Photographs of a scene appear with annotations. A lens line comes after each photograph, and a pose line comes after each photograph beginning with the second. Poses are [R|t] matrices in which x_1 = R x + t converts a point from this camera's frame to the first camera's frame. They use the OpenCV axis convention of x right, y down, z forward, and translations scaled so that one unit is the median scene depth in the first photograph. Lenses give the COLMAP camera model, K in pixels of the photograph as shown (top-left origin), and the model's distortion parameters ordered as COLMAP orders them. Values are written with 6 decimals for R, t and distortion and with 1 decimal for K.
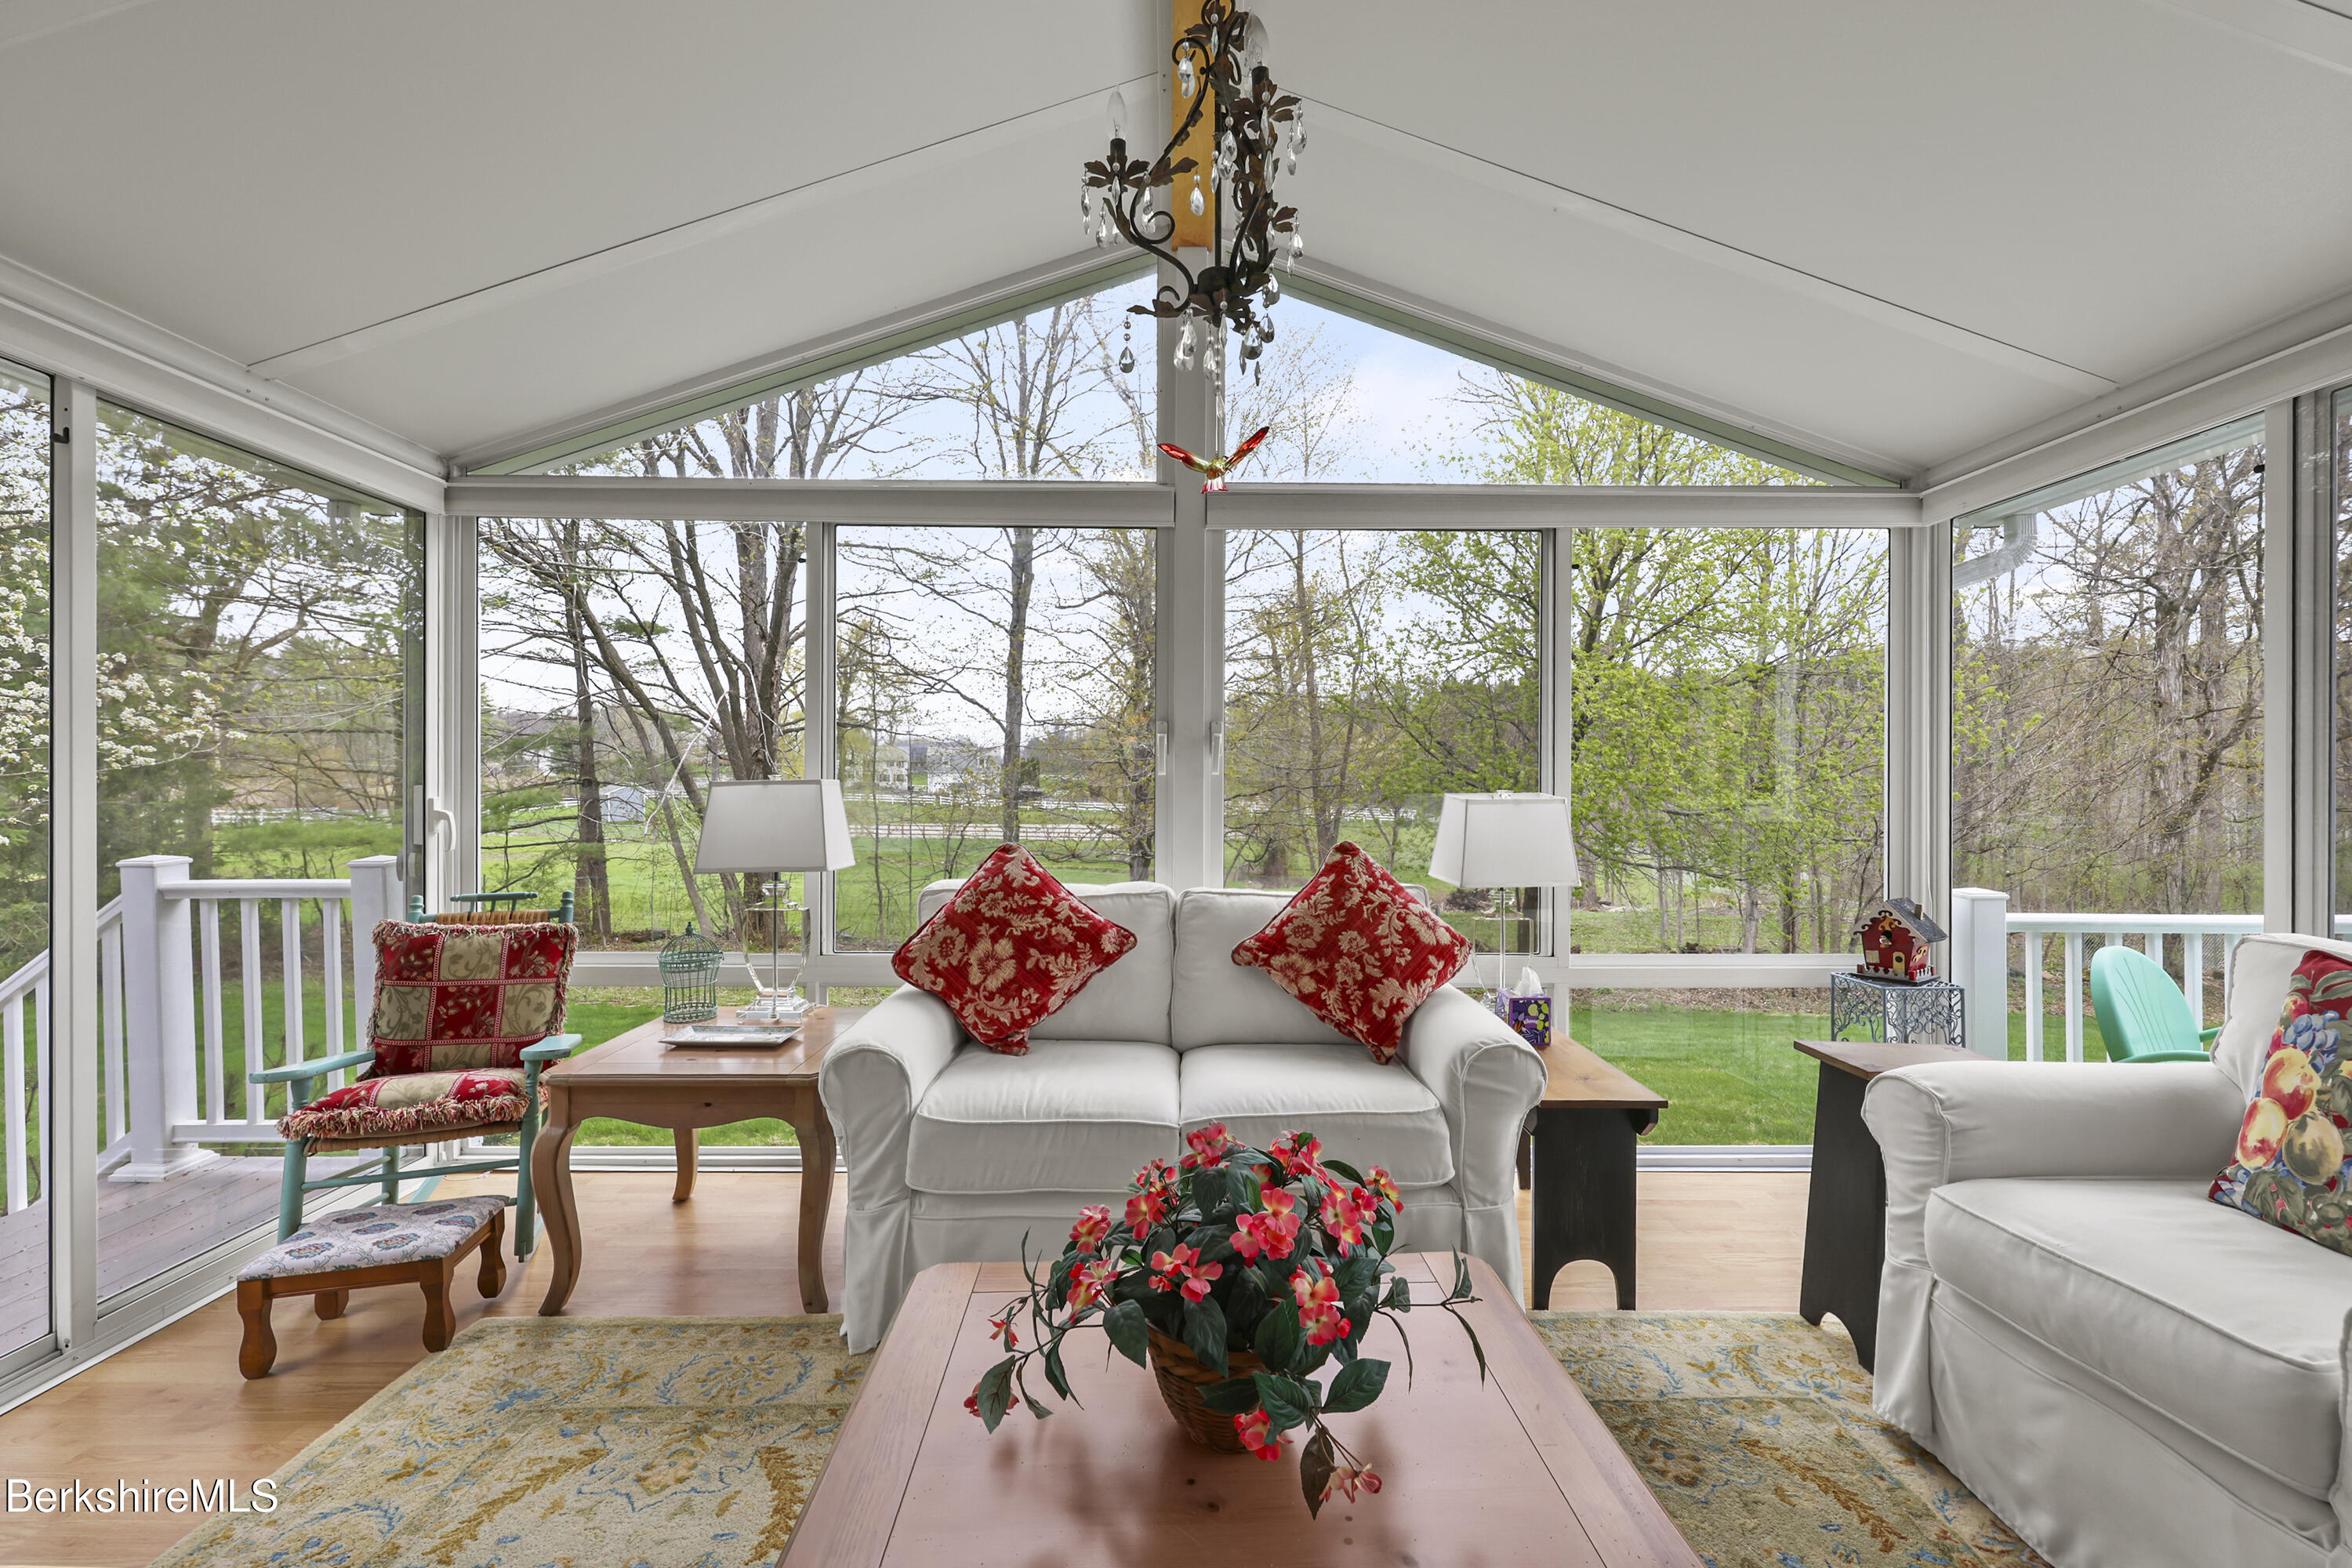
lens RADIAL K [[972.0, 0, 1176.0], [0, 972.0, 784.0], [0, 0, 1]] dist [-0.000626, 0.000019]
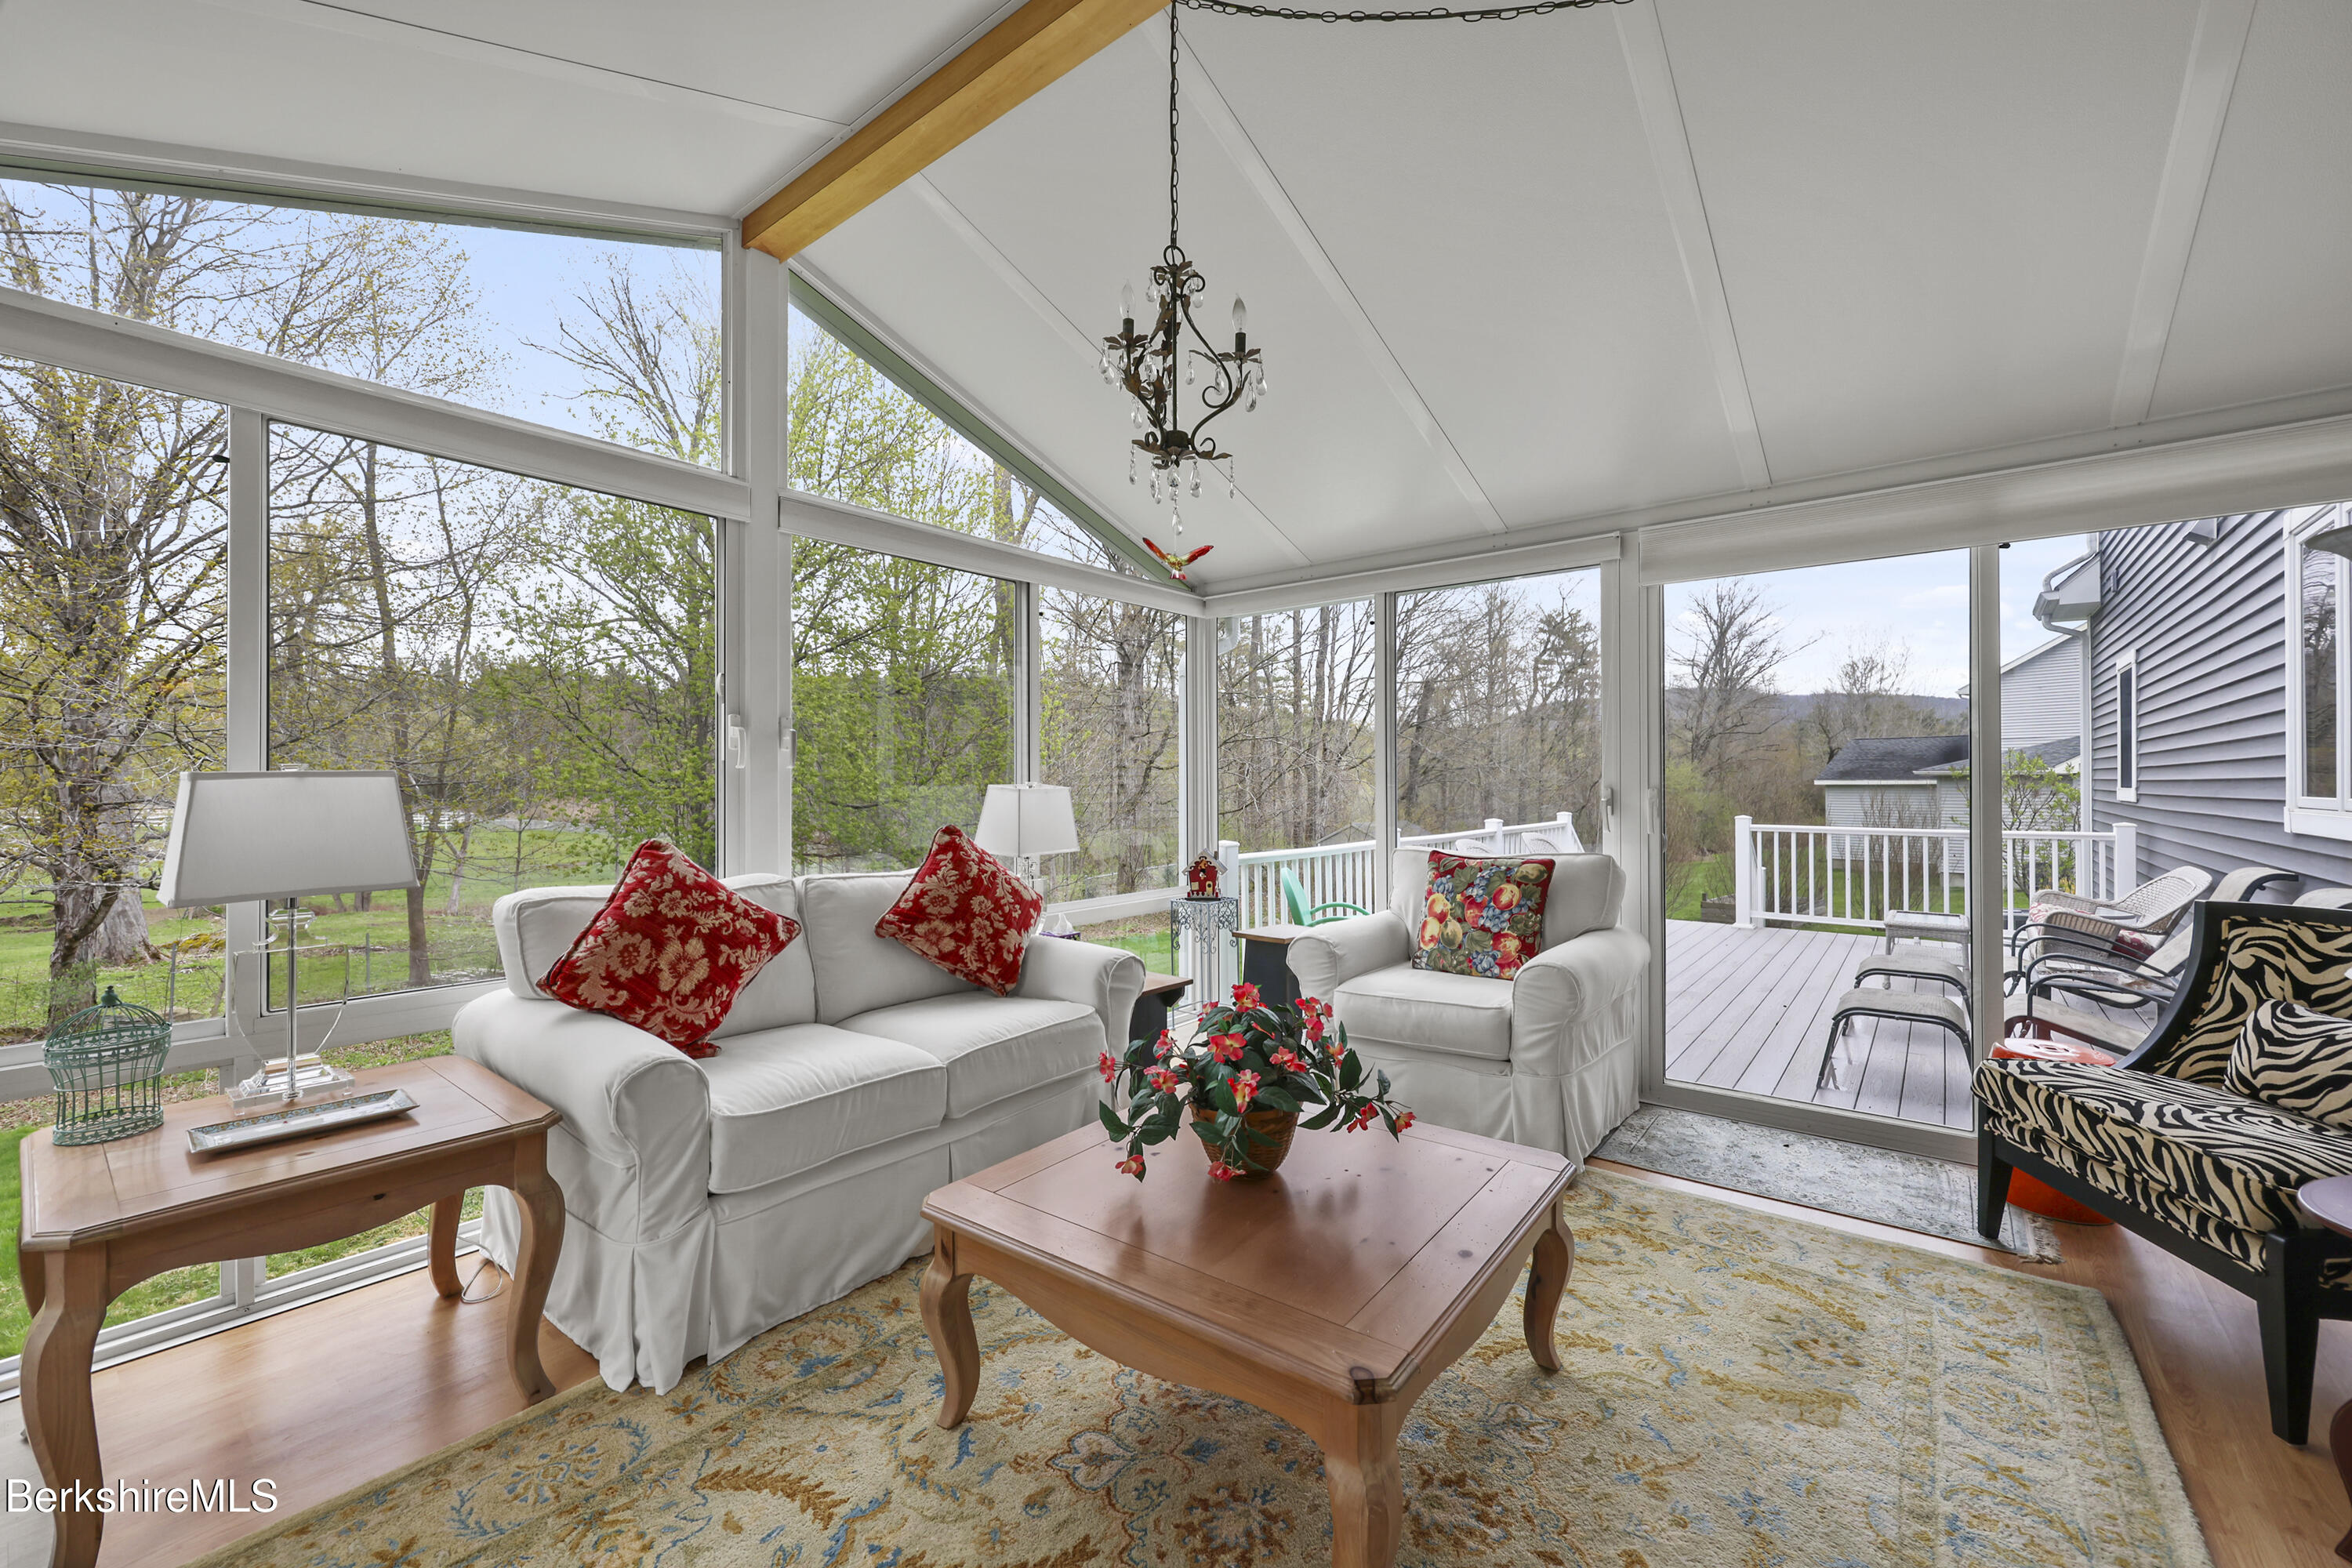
lens RADIAL K [[940.0, 0, 1183.7], [0, 940.0, 778.3], [0, 0, 1]] dist [-0.000387, 0.000065]
pose [[0.636038, 0.000123, 0.771657, -0.577920], [0.002238, 0.999995, -0.002004, 0.005128], [-0.771654, 0.003001, 0.636035, 0.041321]]
